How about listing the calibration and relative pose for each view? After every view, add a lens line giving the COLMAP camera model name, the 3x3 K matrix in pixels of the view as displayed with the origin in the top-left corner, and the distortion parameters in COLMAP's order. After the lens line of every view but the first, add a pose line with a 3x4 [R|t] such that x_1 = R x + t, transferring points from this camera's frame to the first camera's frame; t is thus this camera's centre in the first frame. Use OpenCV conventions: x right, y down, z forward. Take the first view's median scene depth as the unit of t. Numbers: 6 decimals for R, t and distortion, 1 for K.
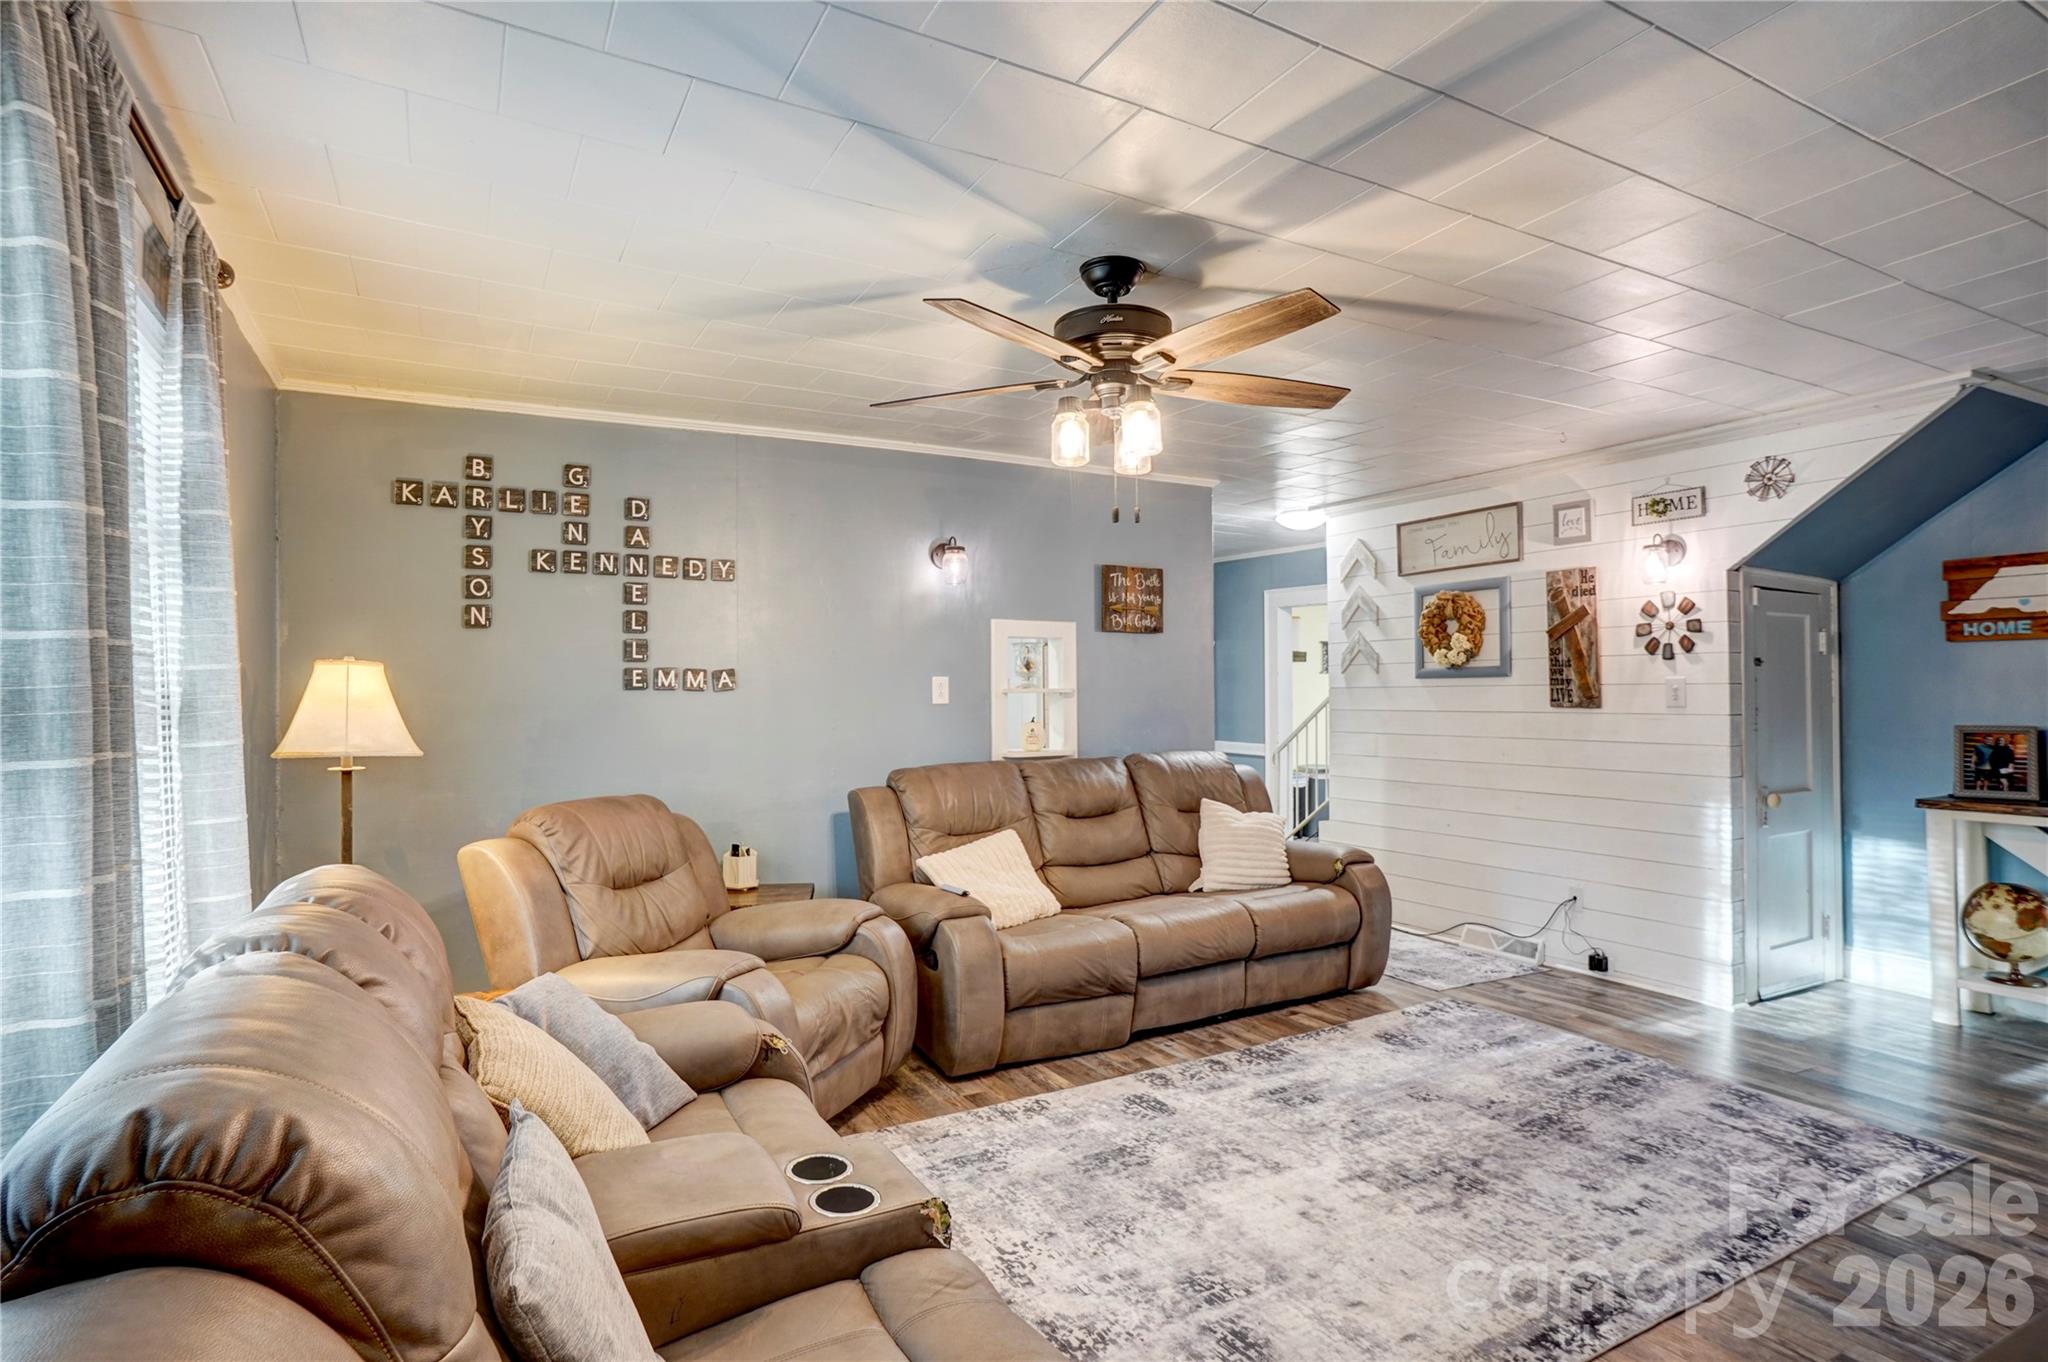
lens RADIAL K [[1072.8, 0, 1029.0], [0, 1072.8, 682.6], [0, 0, 1]] dist [-0.074812, 0.041513]
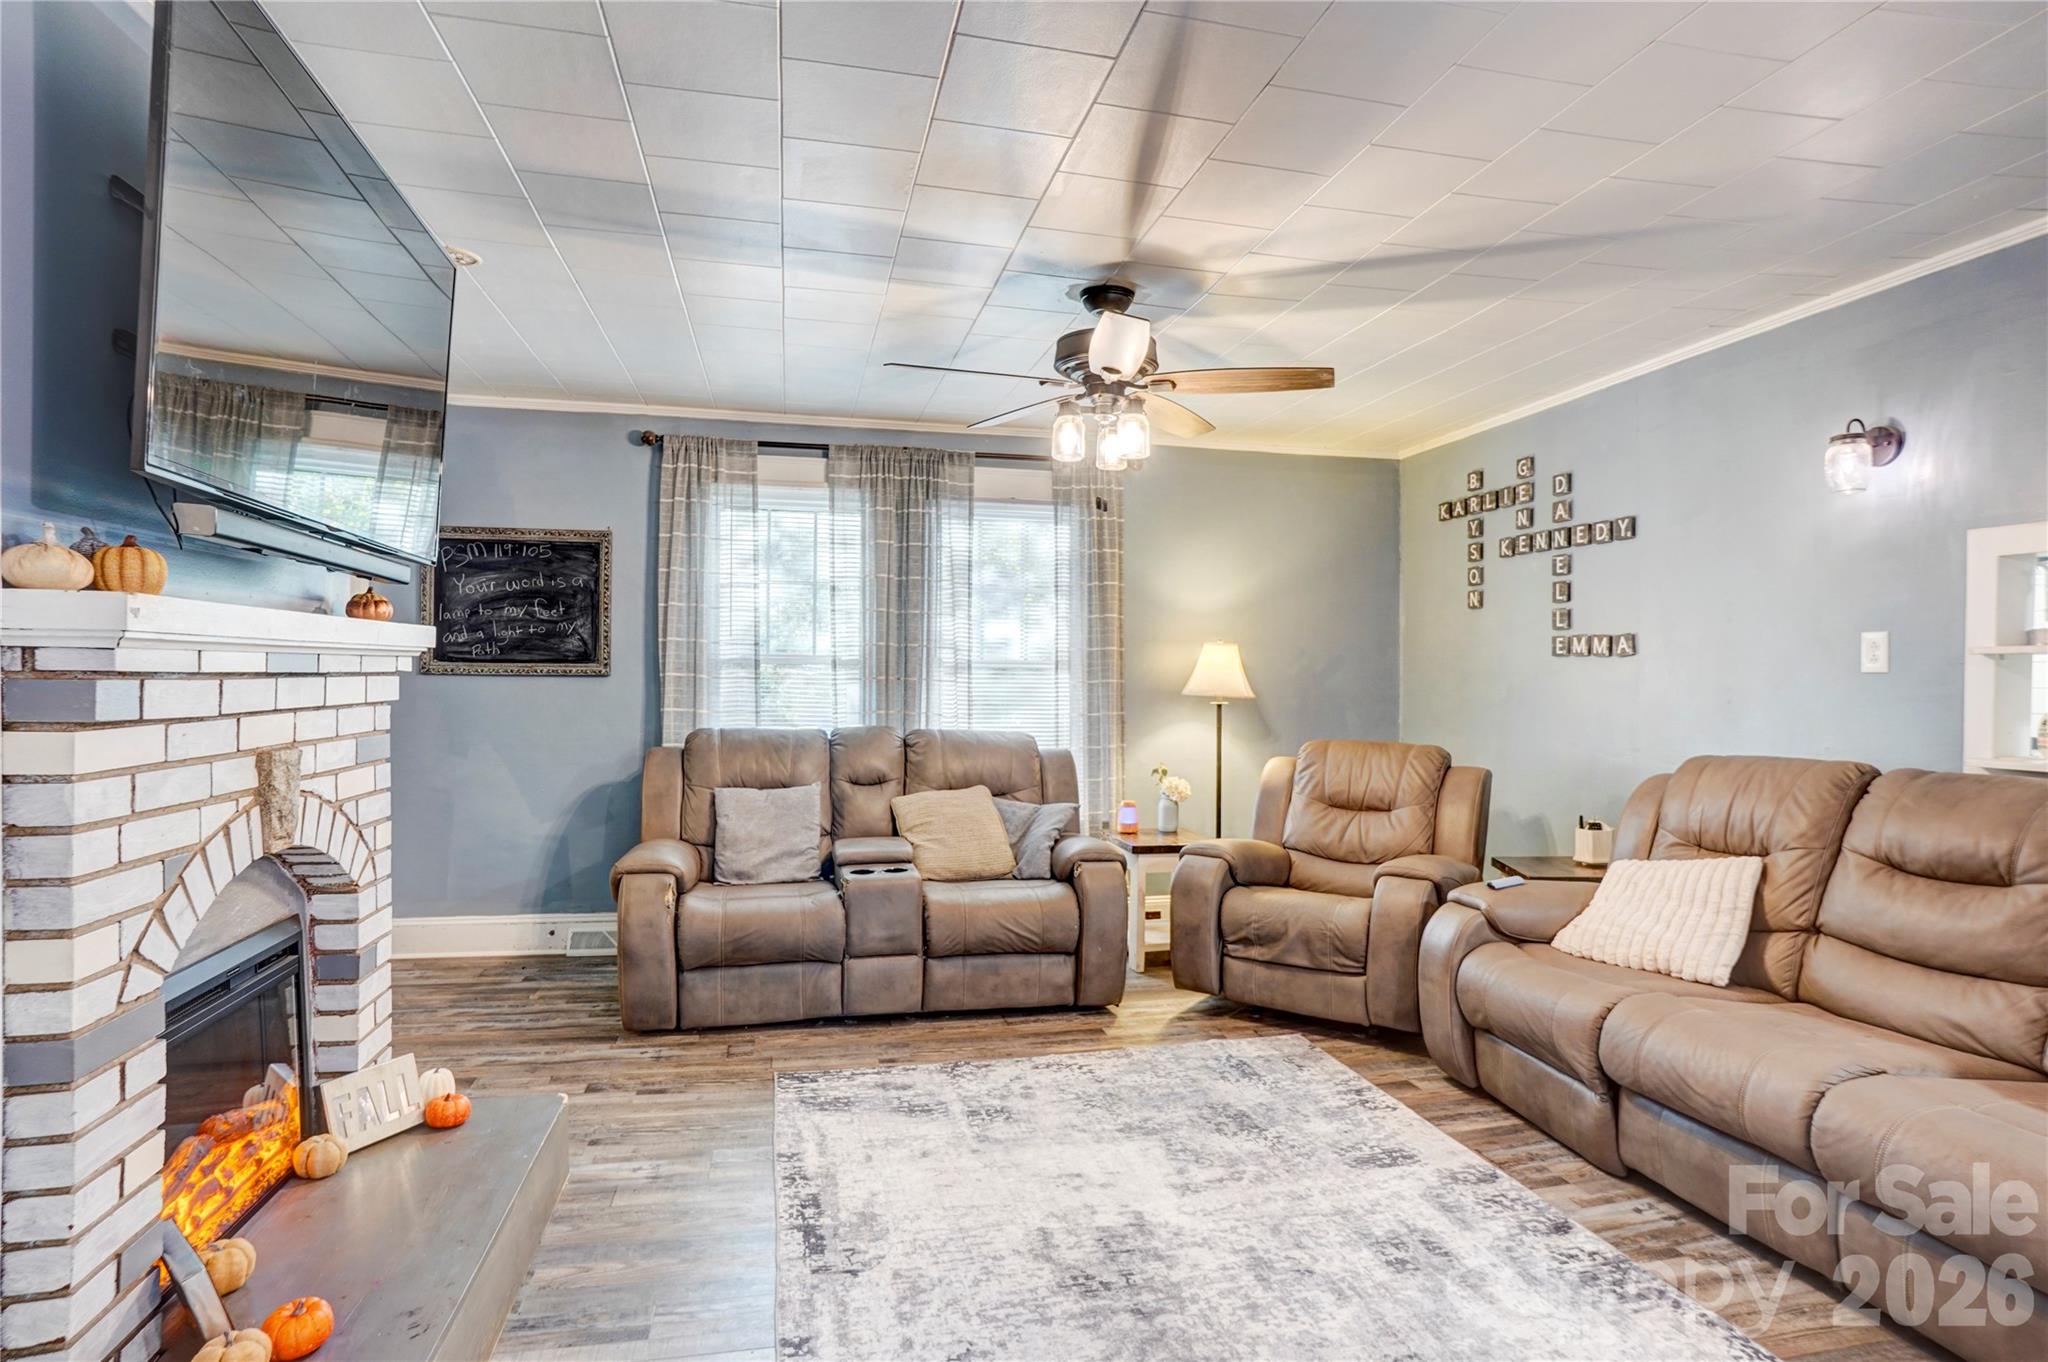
lens RADIAL K [[1072.8, 0, 1029.0], [0, 1072.8, 682.6], [0, 0, 1]] dist [-0.074812, 0.041513]
pose [[-0.278729, 0.012793, -0.960284, 0.954977], [0.010147, 0.999895, 0.010376, 0.019920], [0.960316, -0.006852, -0.278830, 0.959152]]
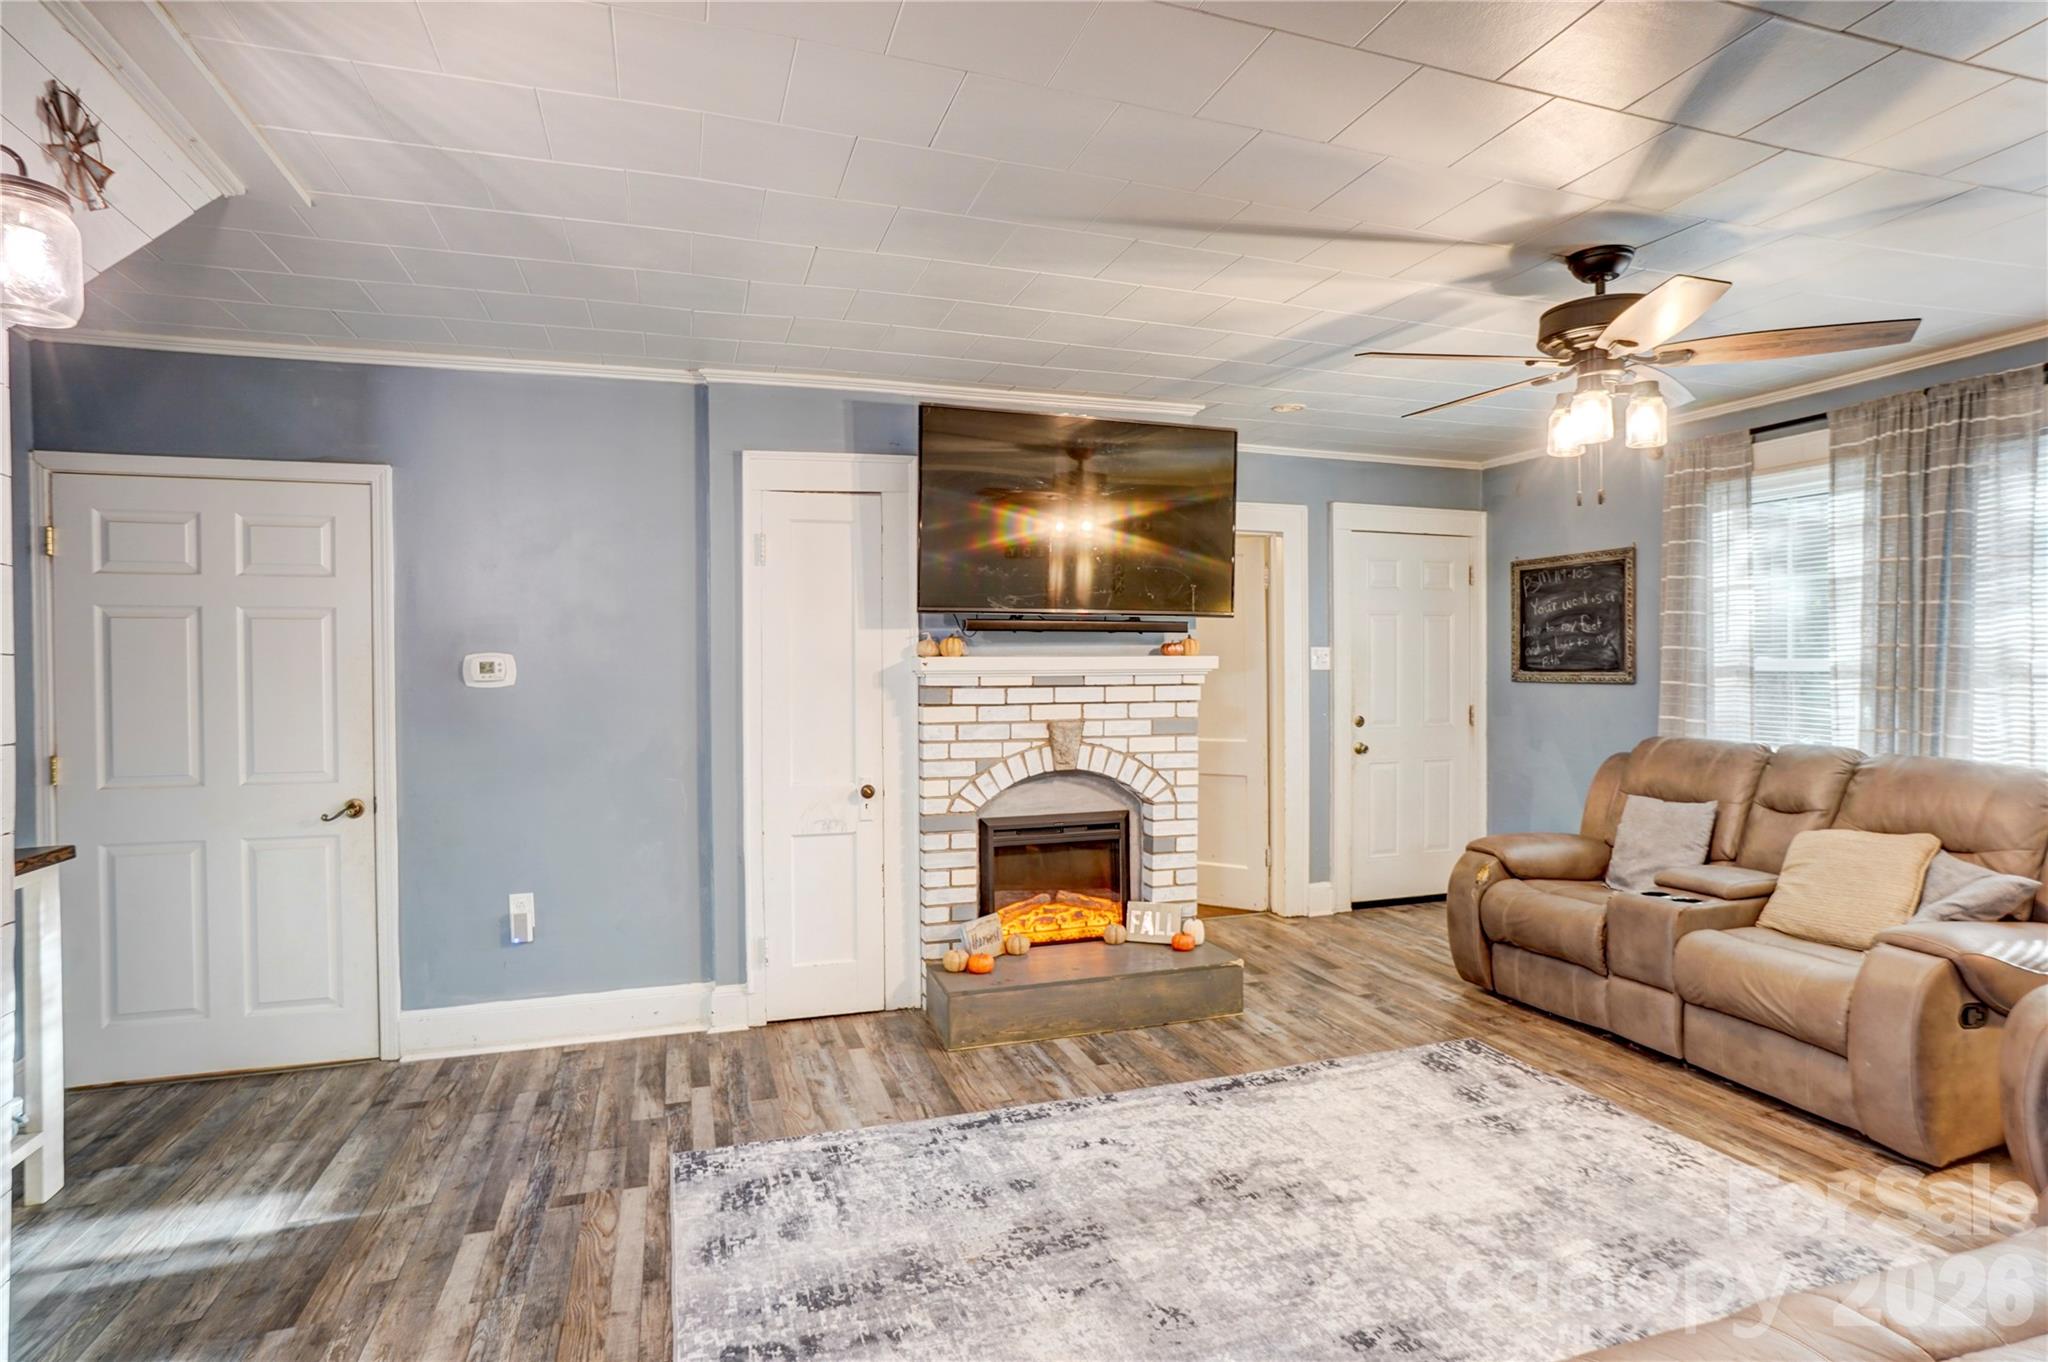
lens RADIAL K [[1072.8, 0, 1029.0], [0, 1072.8, 682.6], [0, 0, 1]] dist [-0.074812, 0.041513]
pose [[-0.983010, 0.007851, 0.183385, 0.340194], [0.007201, 0.999965, -0.004211, 0.018632], [-0.183412, -0.002819, -0.983032, 1.619338]]
